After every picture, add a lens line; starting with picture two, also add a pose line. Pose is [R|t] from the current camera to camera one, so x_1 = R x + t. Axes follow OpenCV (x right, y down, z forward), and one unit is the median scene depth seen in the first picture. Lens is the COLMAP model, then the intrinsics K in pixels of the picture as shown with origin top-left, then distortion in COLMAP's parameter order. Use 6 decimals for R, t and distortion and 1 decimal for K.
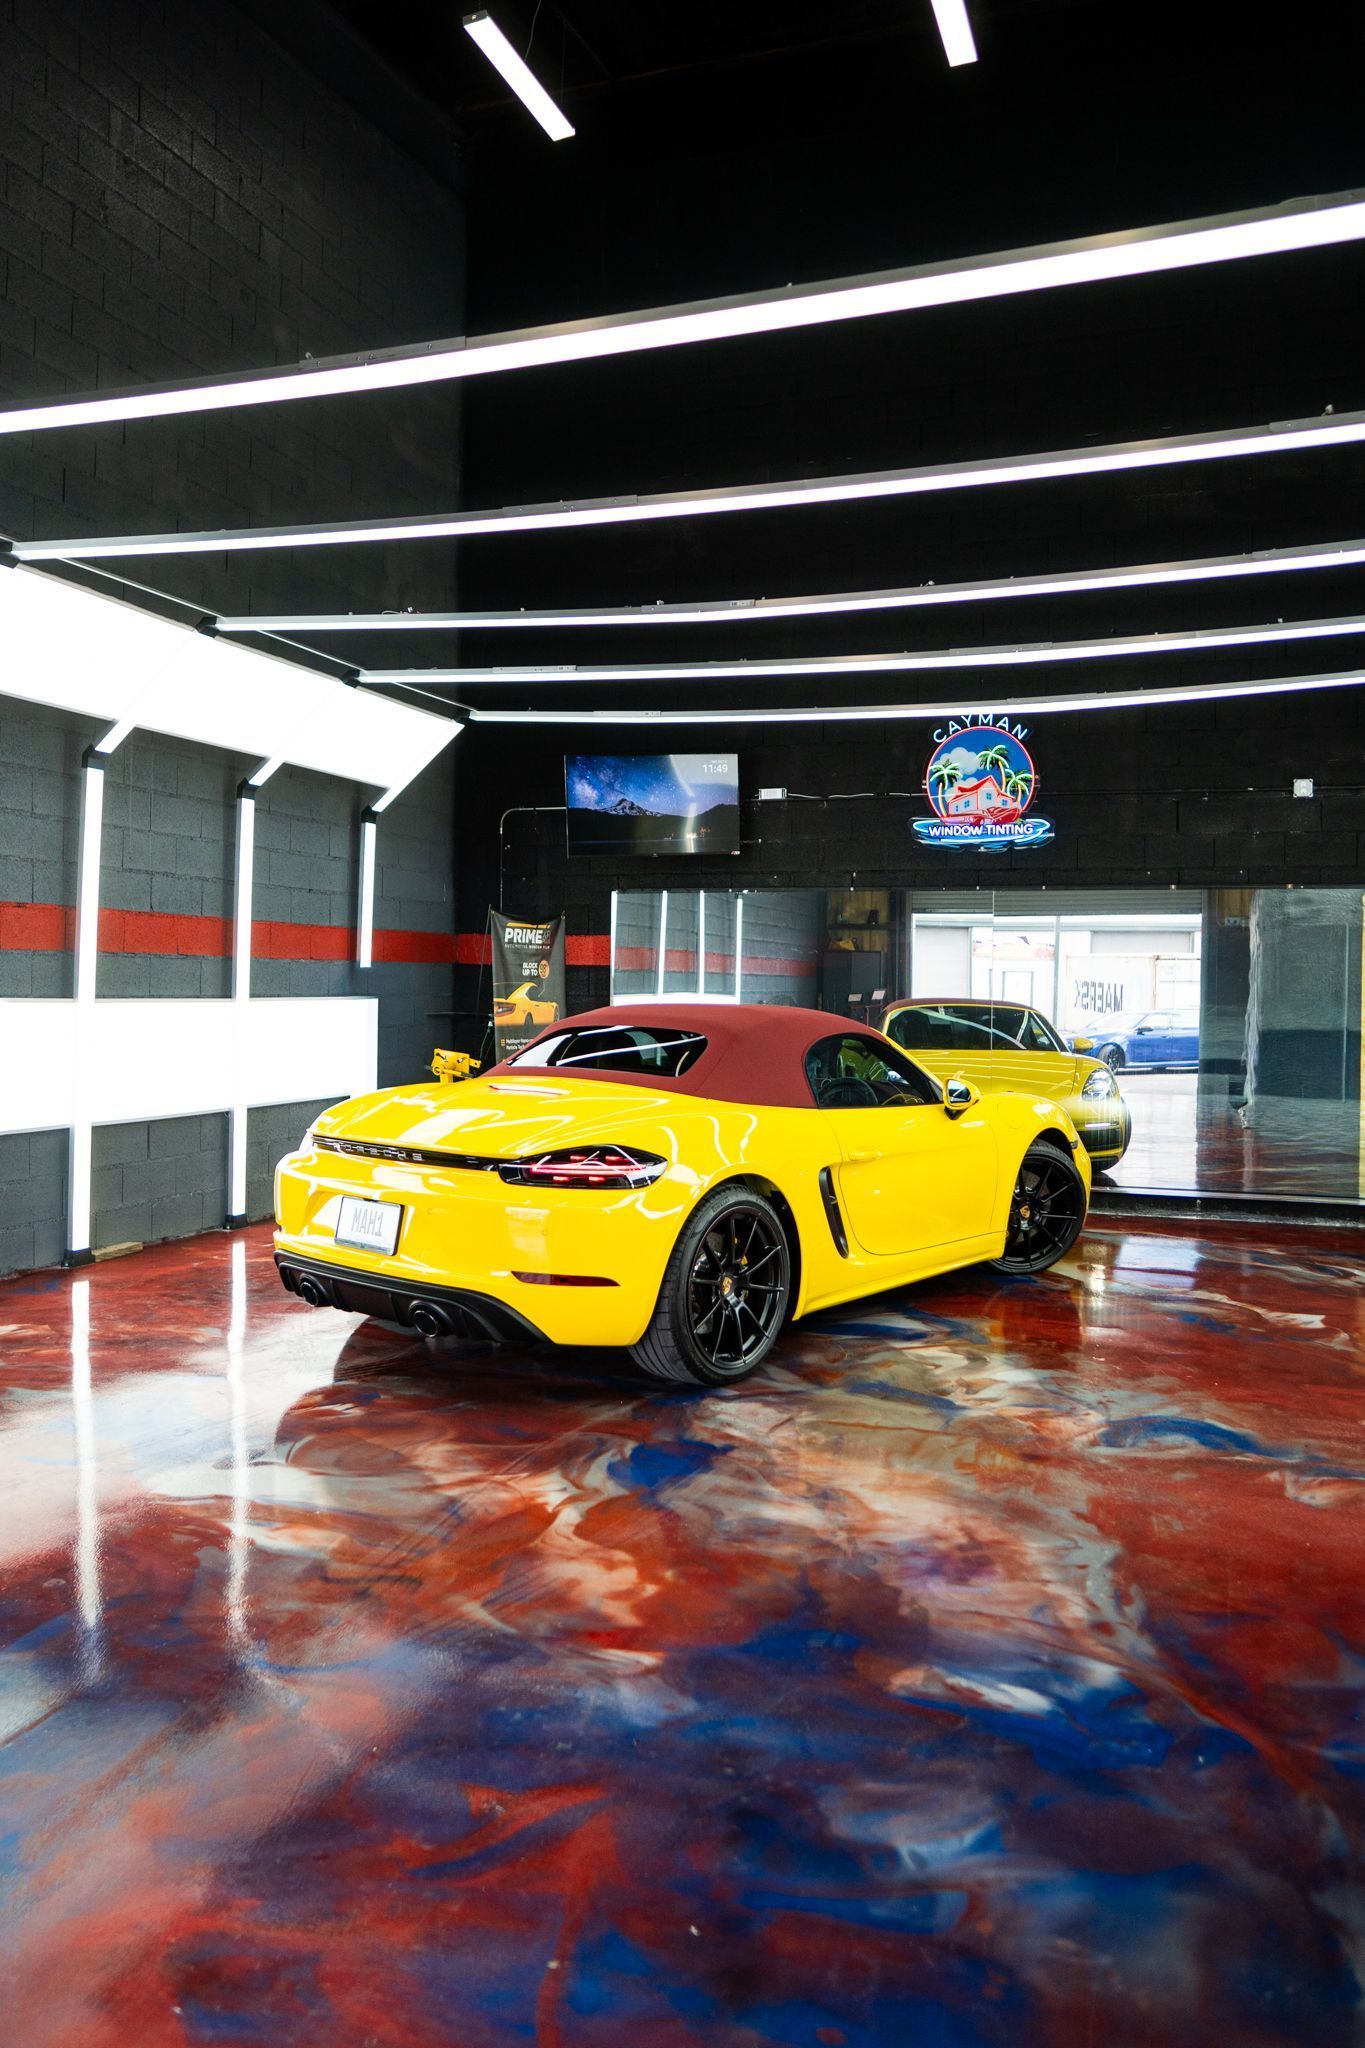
lens RADIAL K [[1472.2, 0, 694.3], [0, 1472.2, 991.0], [0, 0, 1]] dist [-0.109777, 0.071837]
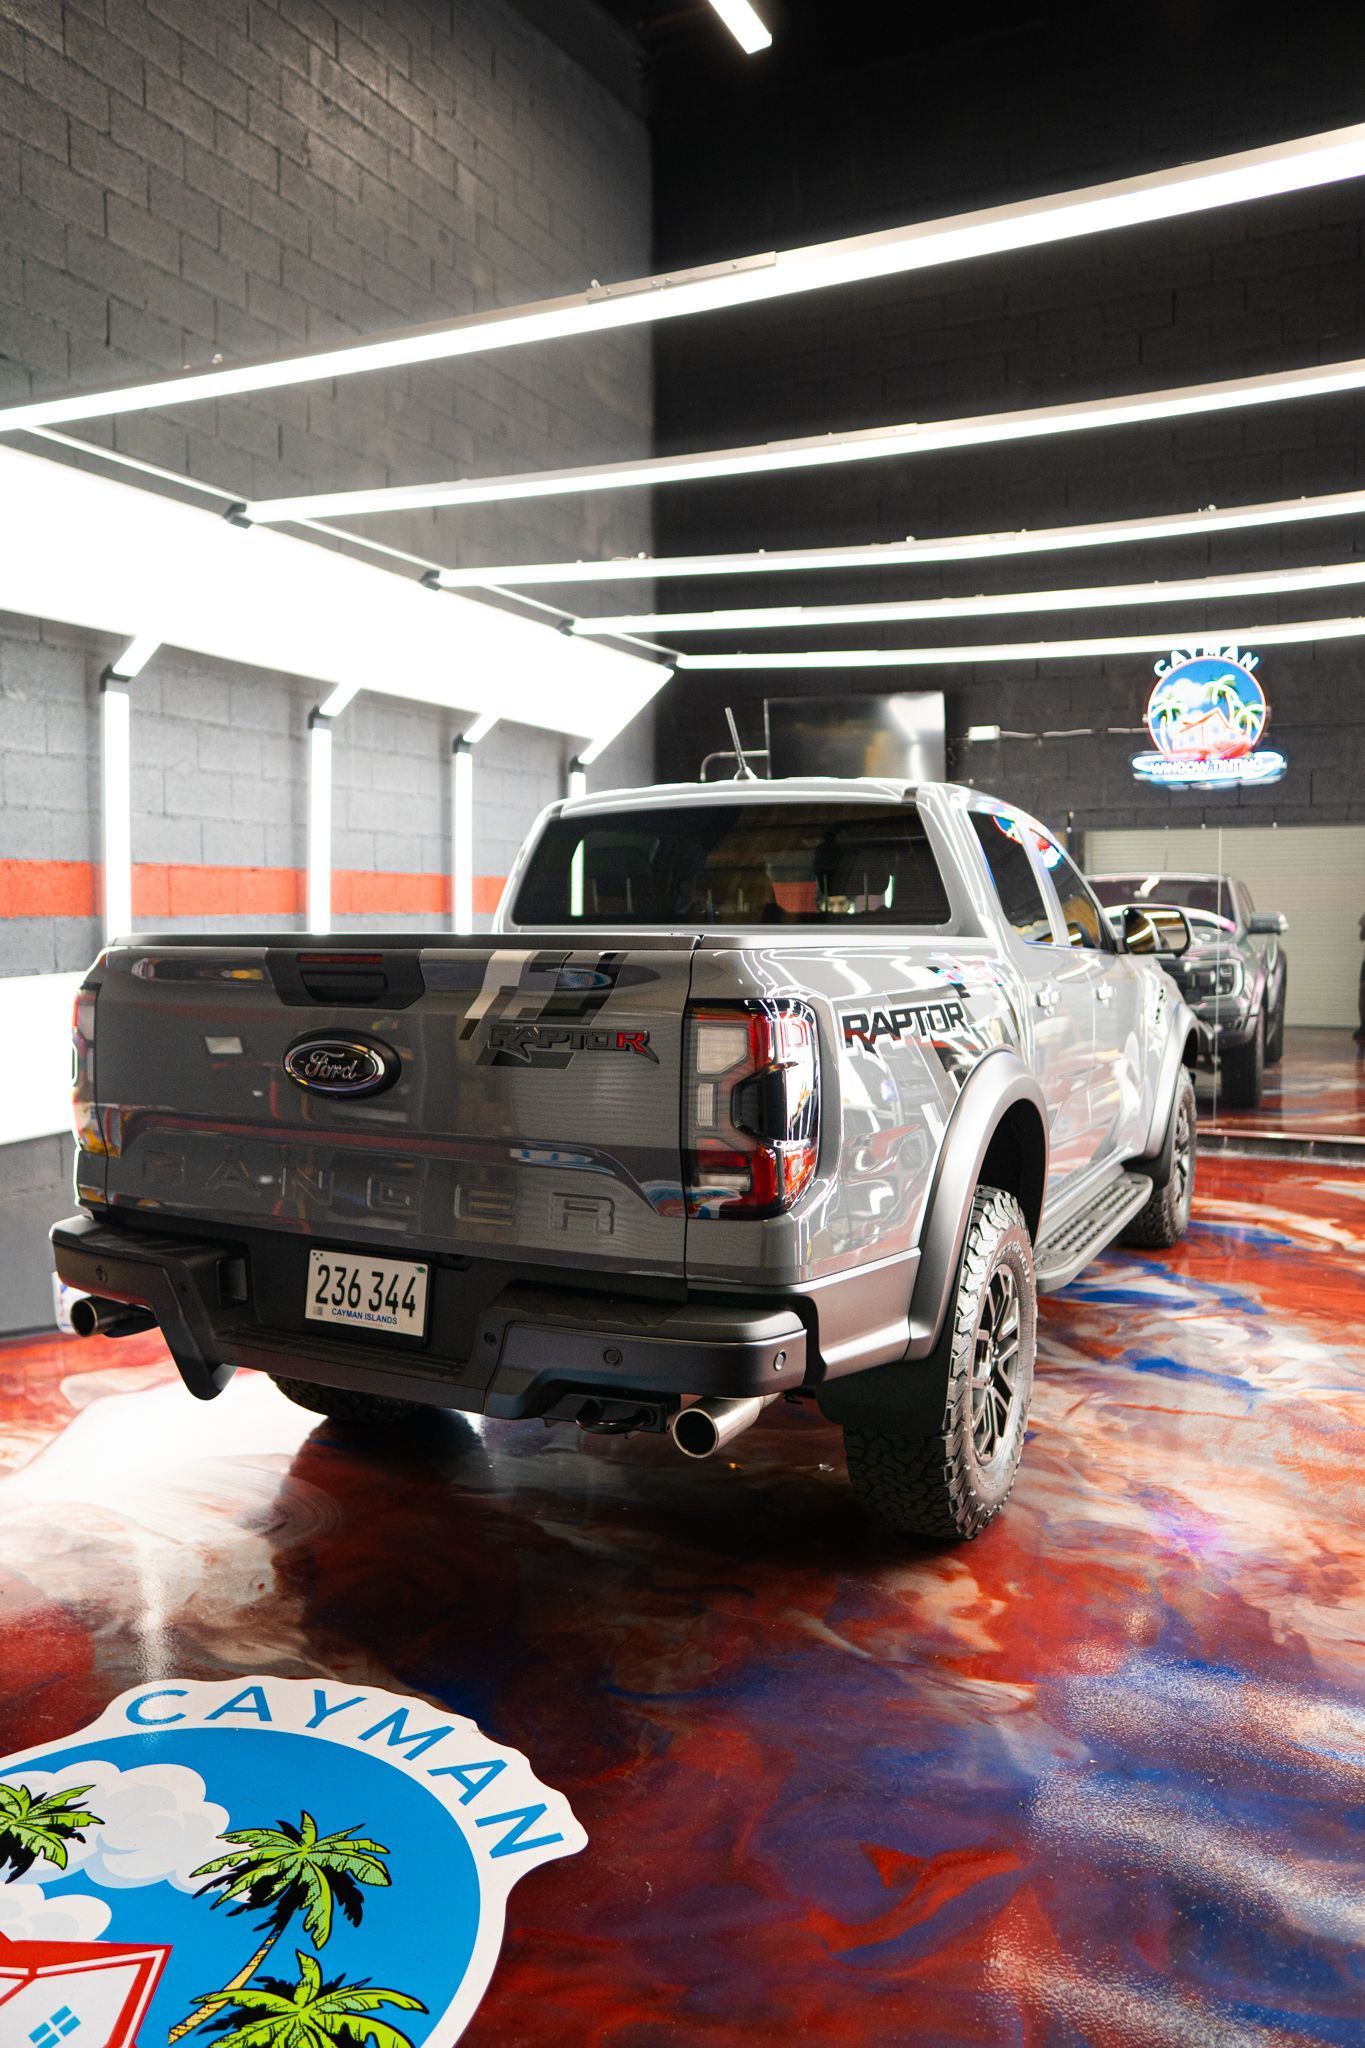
lens RADIAL K [[1436.6, 0, 677.3], [0, 1436.6, 1017.4], [0, 0, 1]] dist [-0.107100, 0.071400]
pose [[0.993559, -0.009547, -0.112916, -0.064447], [0.017004, 0.997723, 0.065260, -0.016572], [0.112036, -0.066760, 0.991459, 0.044997]]
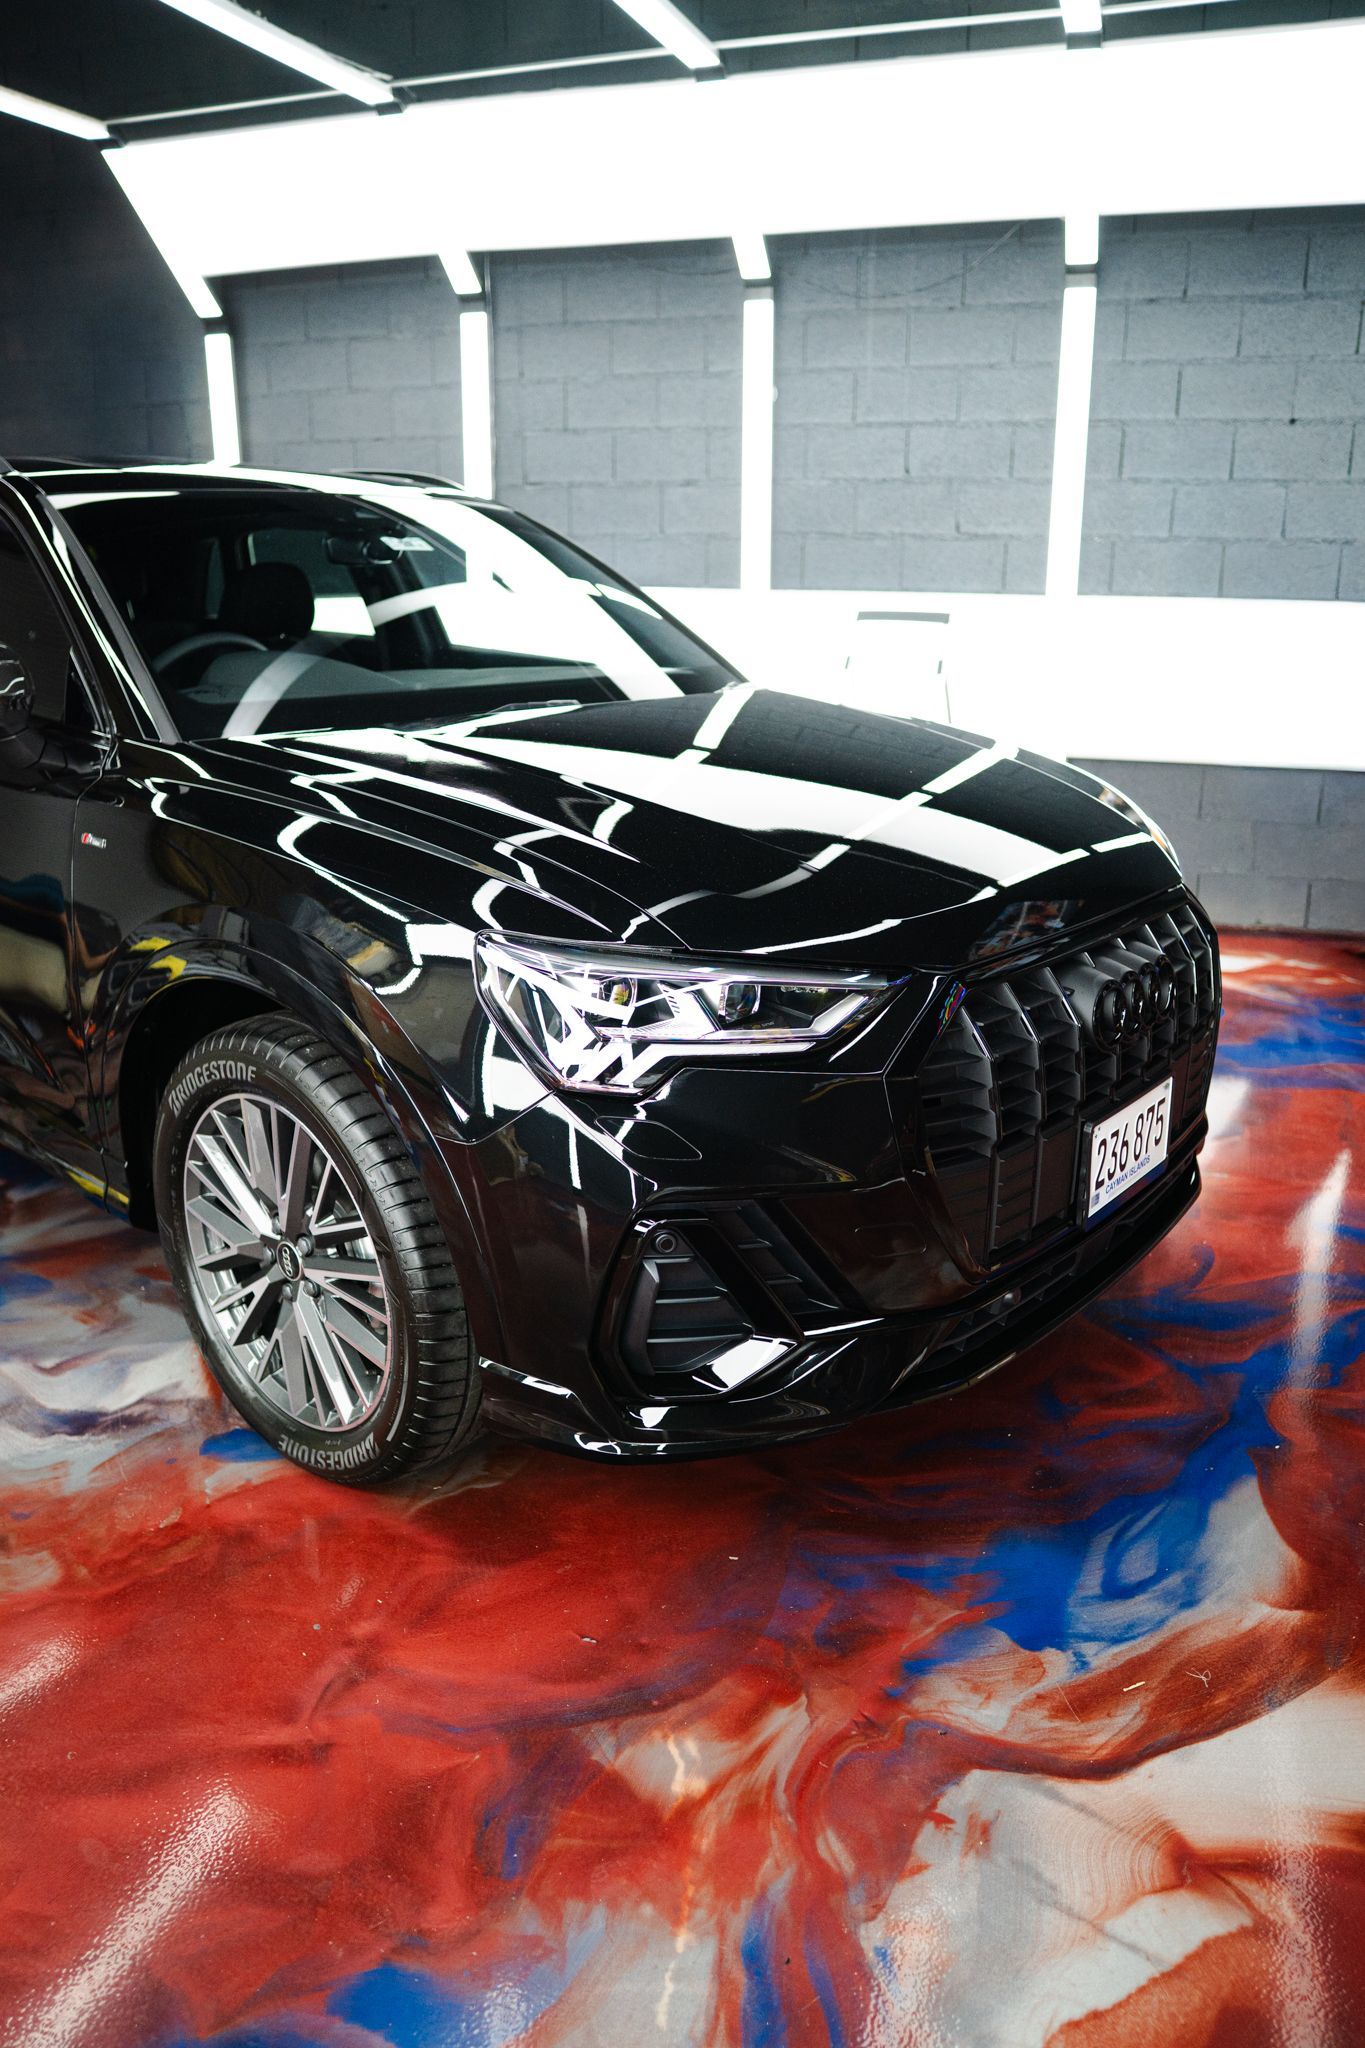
lens RADIAL K [[1436.6, 0, 677.3], [0, 1436.6, 1017.4], [0, 0, 1]] dist [-0.107100, 0.071400]
pose [[0.035403, 0.283383, -0.958353, 0.472518], [-0.009119, 0.959006, 0.283239, 0.009856], [0.999332, -0.001288, 0.036536, 0.959746]]
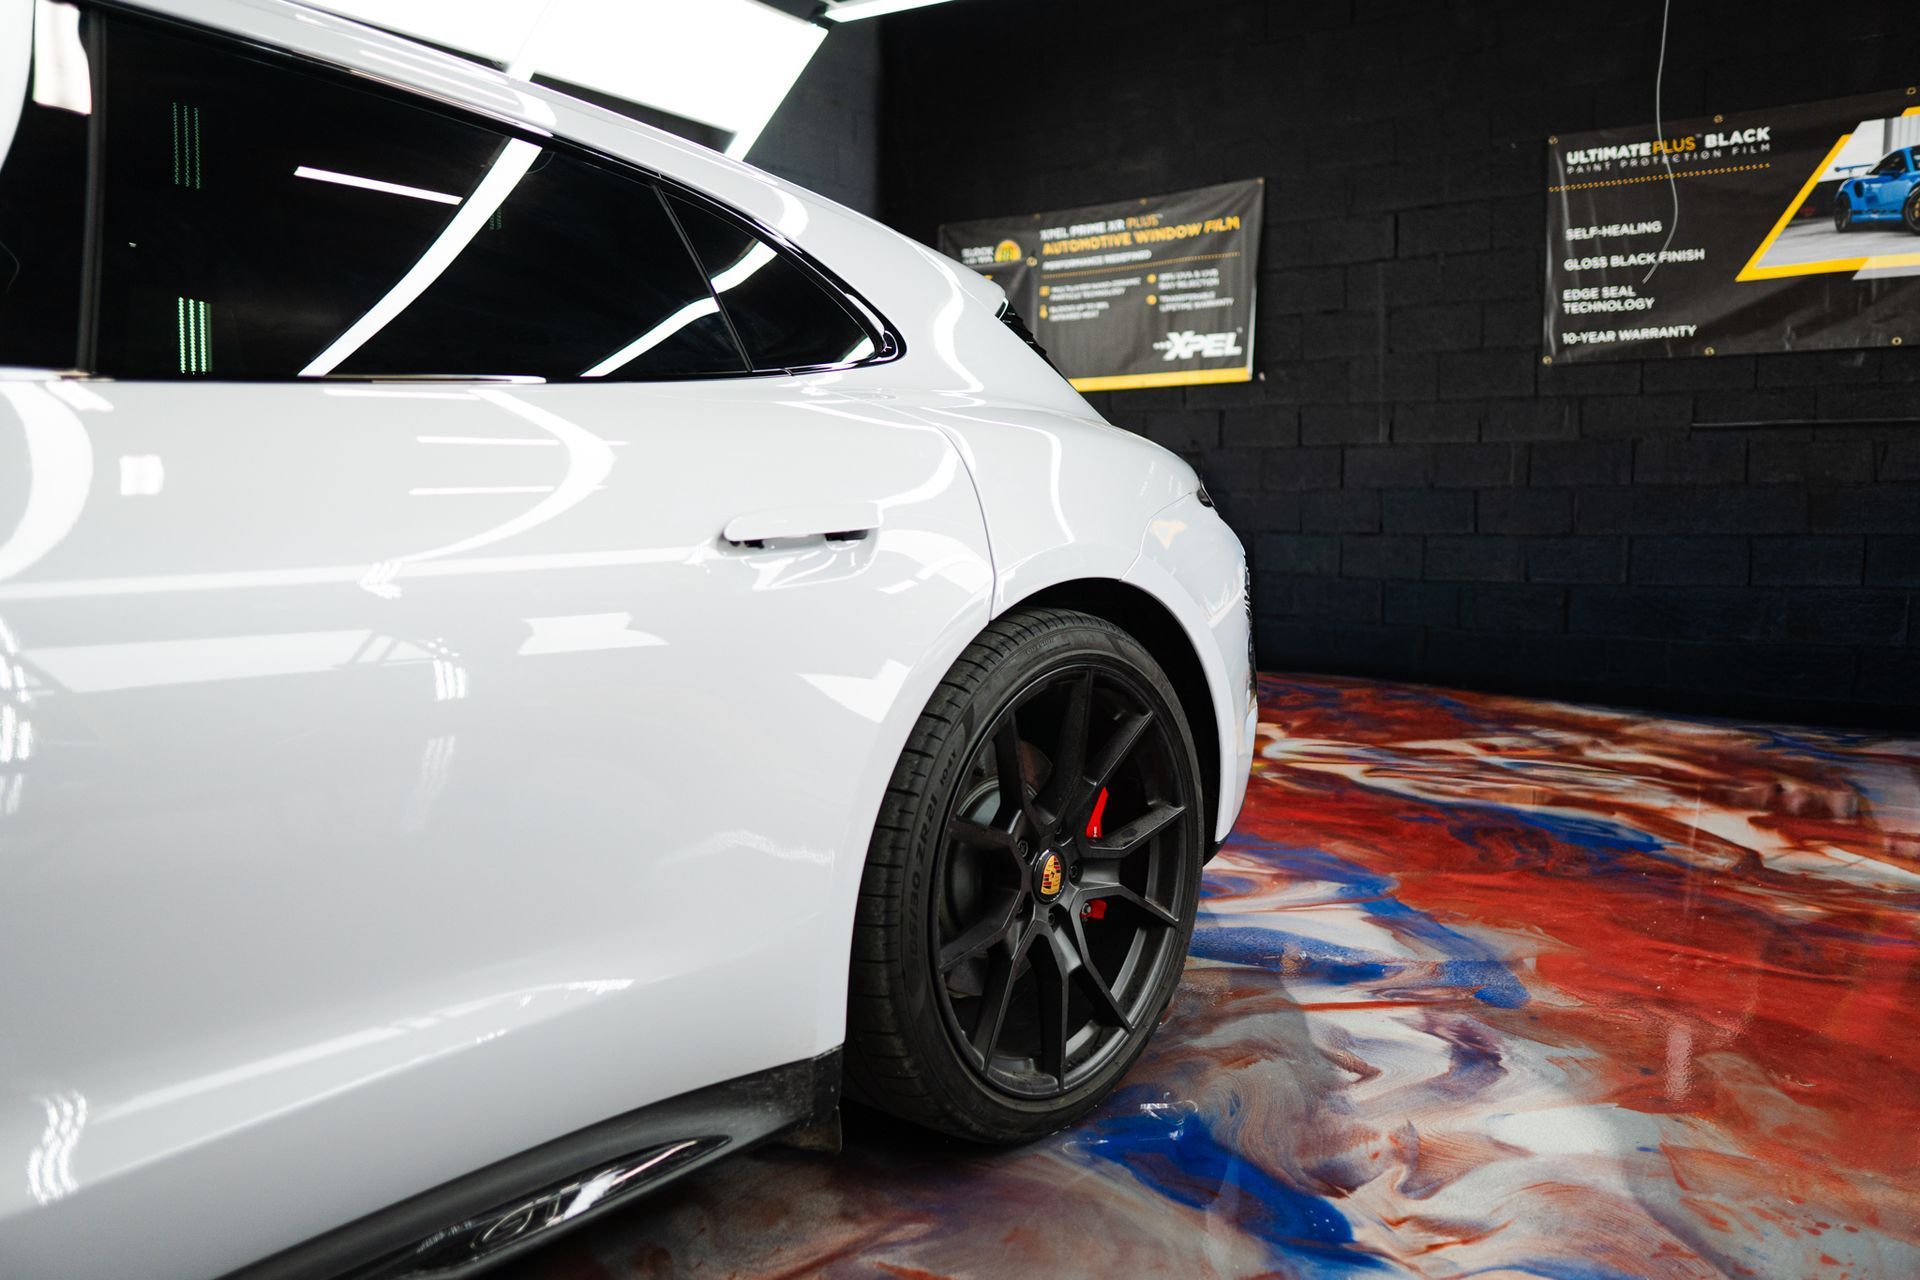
lens RADIAL K [[1346.9, 0, 957.7], [0, 1346.9, 629.0], [0, 0, 1]] dist [-0.107100, 0.071400]
pose [[0.957497, 0.007955, -0.288334, 0.131378], [0.017334, 0.996226, 0.085049, 0.079158], [0.287922, -0.086432, 0.953745, 0.500974]]
